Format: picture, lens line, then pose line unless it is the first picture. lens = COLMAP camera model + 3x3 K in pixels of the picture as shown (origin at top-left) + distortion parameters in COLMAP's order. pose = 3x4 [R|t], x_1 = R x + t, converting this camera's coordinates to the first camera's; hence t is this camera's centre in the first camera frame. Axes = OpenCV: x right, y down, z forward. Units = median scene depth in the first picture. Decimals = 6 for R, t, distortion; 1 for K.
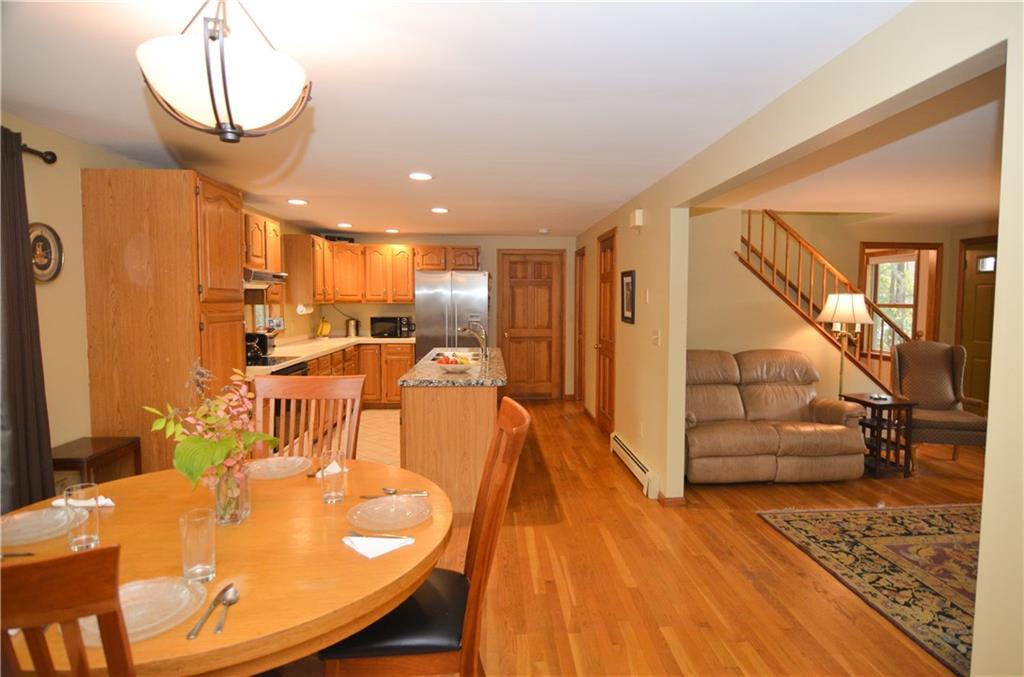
lens RADIAL K [[569.5, 0, 512.9], [0, 569.5, 336.1], [0, 0, 1]] dist [-0.013412, -0.001164]
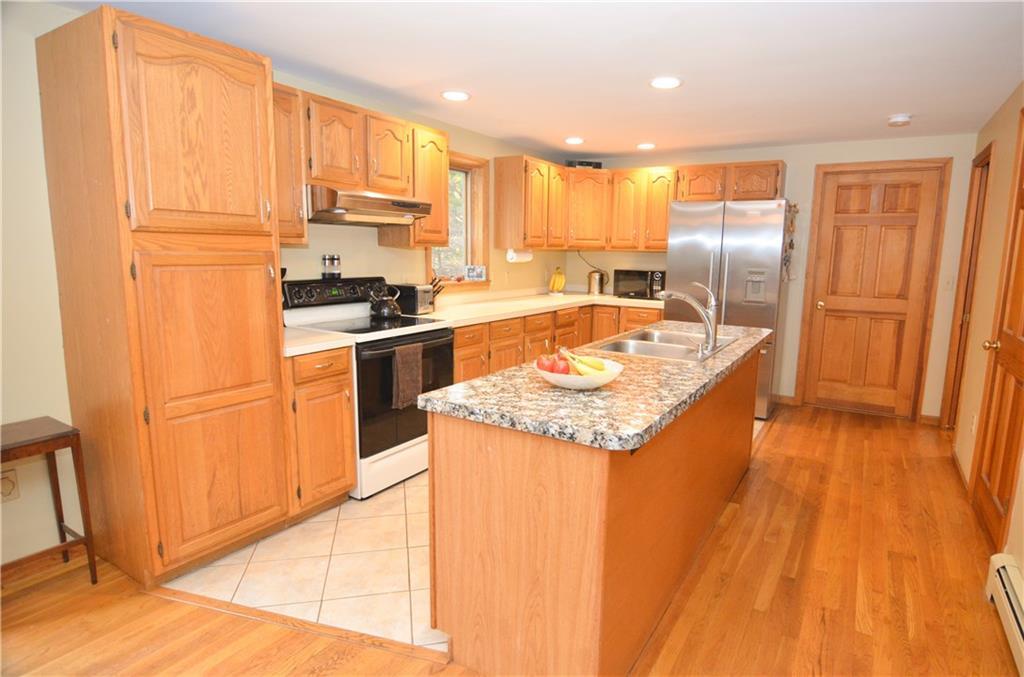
lens RADIAL K [[569.5, 0, 515.3], [0, 569.5, 341.9], [0, 0, 1]] dist [-0.013412, -0.001164]
pose [[0.829341, 0.100576, -0.549615, 0.060650], [-0.050613, 0.993145, 0.105367, -0.011271], [0.556445, -0.059567, 0.828746, 0.306709]]
